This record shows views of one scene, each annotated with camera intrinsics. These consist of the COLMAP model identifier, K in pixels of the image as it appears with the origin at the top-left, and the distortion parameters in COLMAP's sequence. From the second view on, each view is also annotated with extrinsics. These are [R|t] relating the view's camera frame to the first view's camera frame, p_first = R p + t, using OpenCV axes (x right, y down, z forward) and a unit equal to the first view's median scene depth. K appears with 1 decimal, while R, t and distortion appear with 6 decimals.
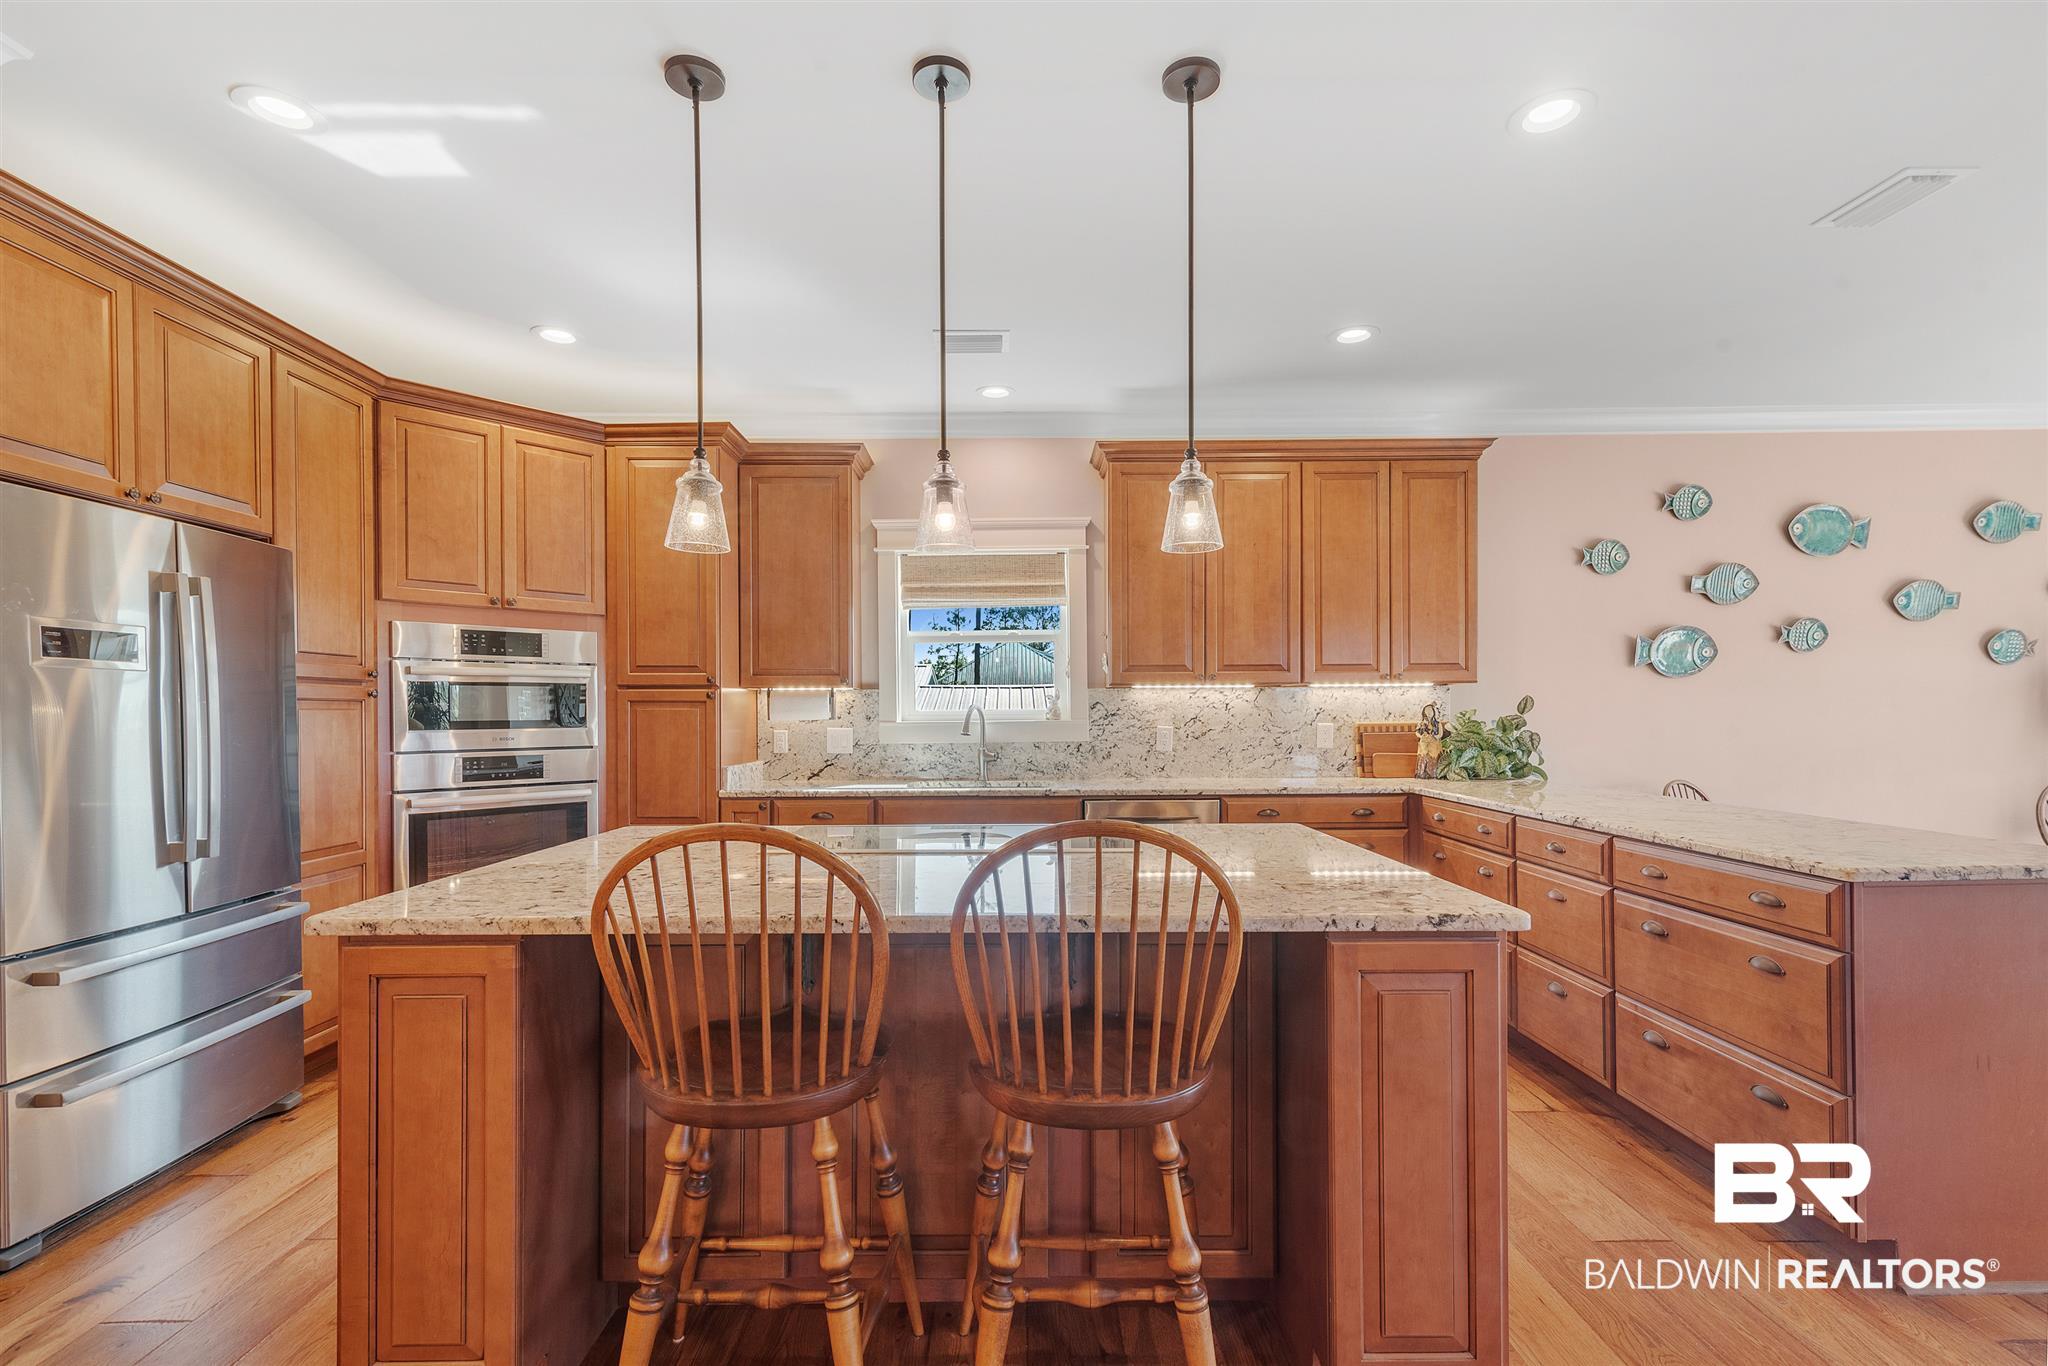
lens RADIAL K [[928.6, 0, 1023.3], [0, 928.6, 717.9], [0, 0, 1]] dist [0.016235, -0.000222]
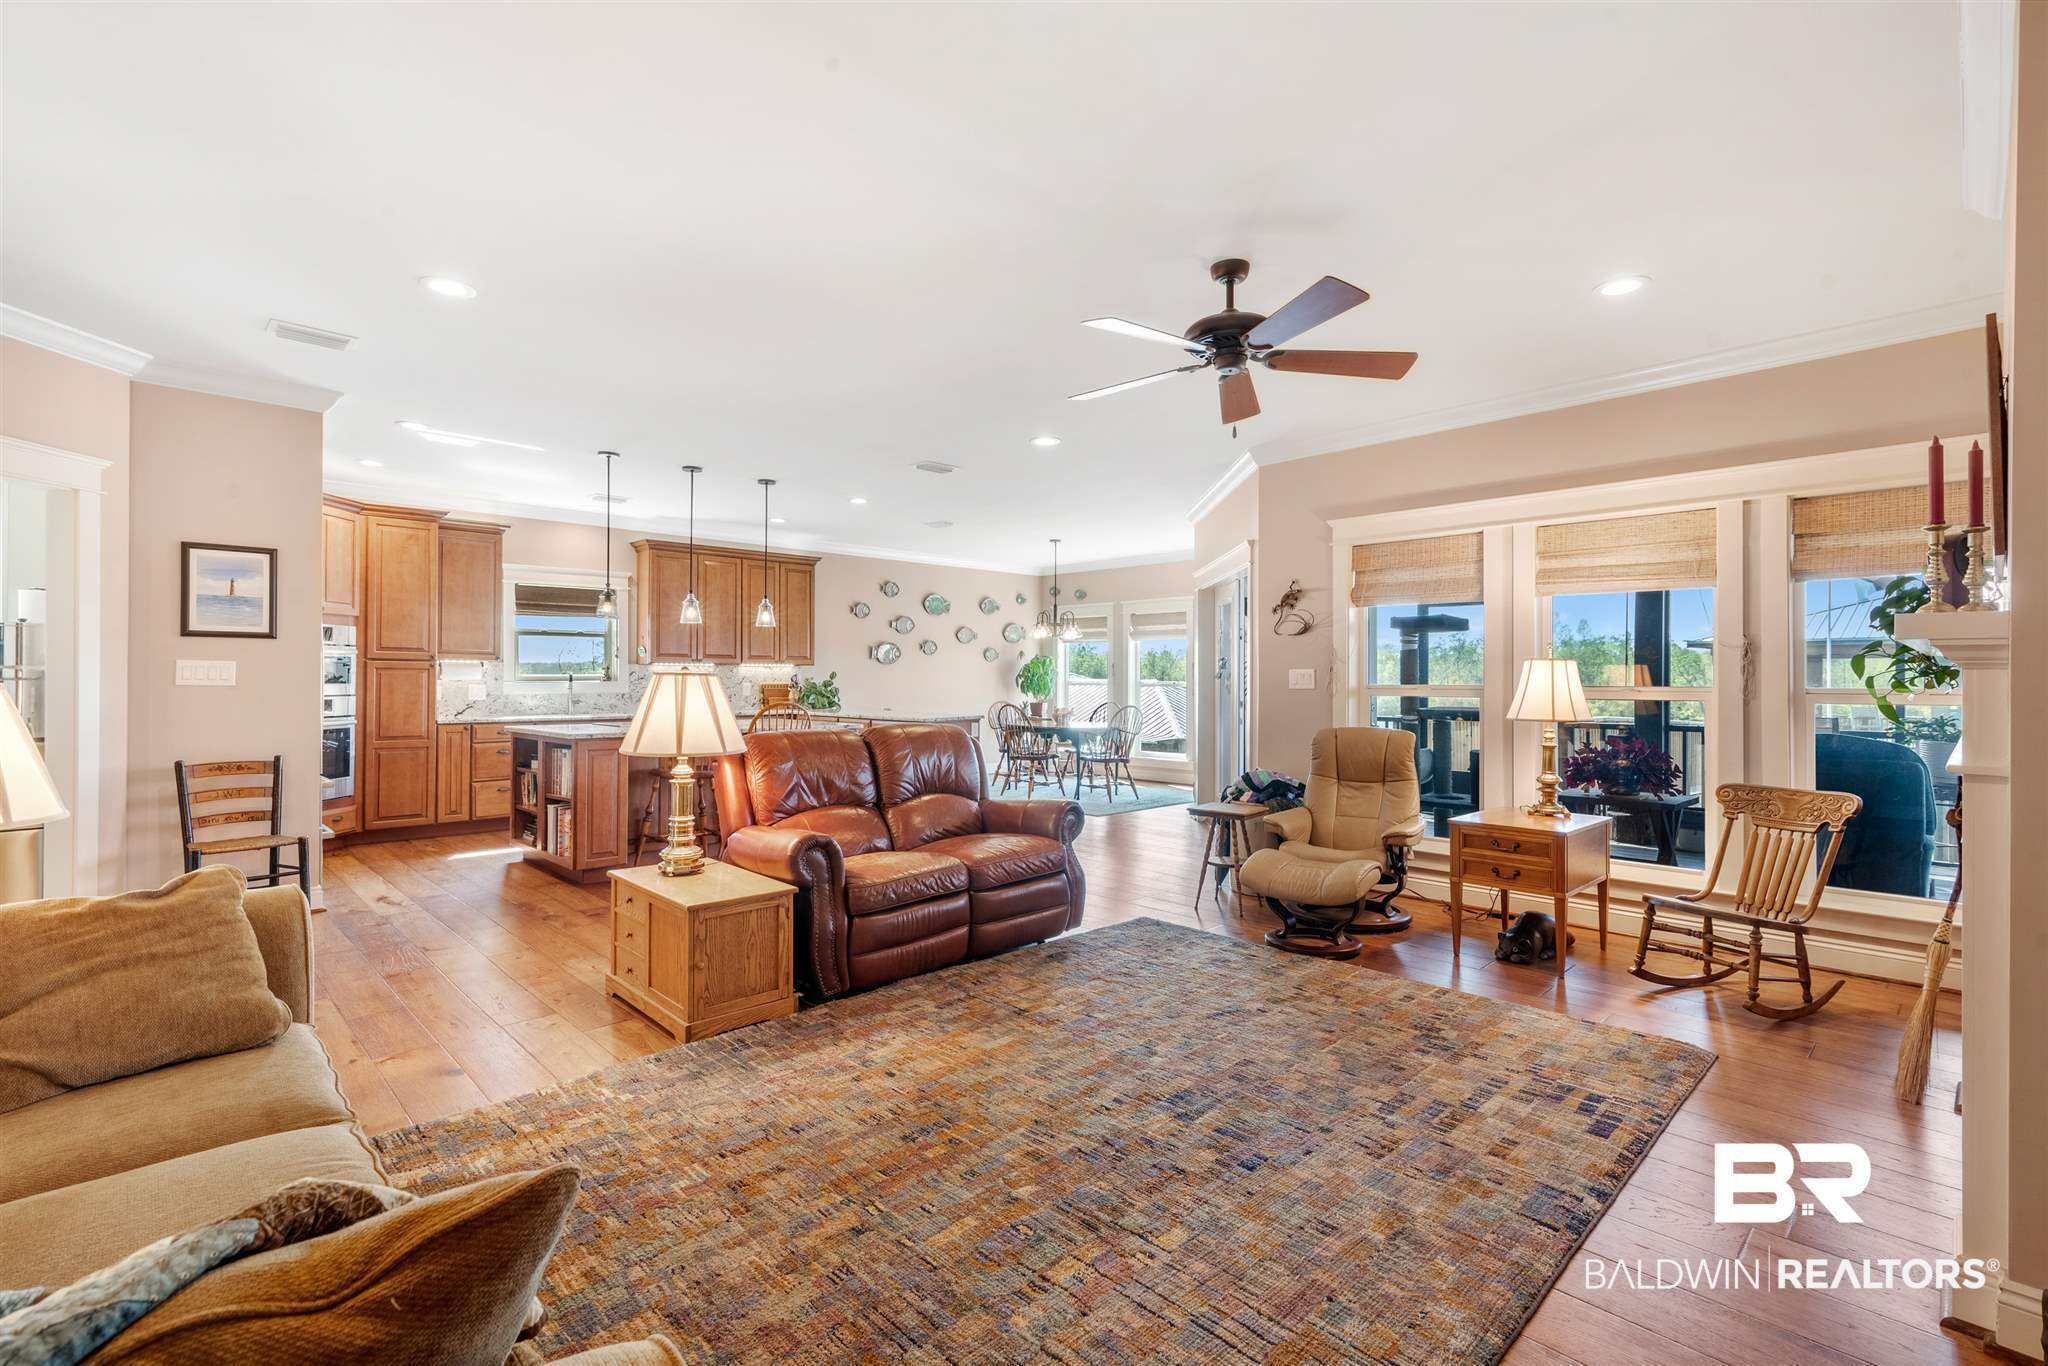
lens RADIAL K [[926.2, 0, 1024.0], [0, 926.2, 683.0], [0, 0, 1]] dist [0.015031, -0.000121]
pose [[0.722045, 0.004826, 0.691829, -0.687517], [-0.002524, 0.999987, -0.004341, 0.012634], [-0.691842, 0.001388, 0.722048, -0.952693]]
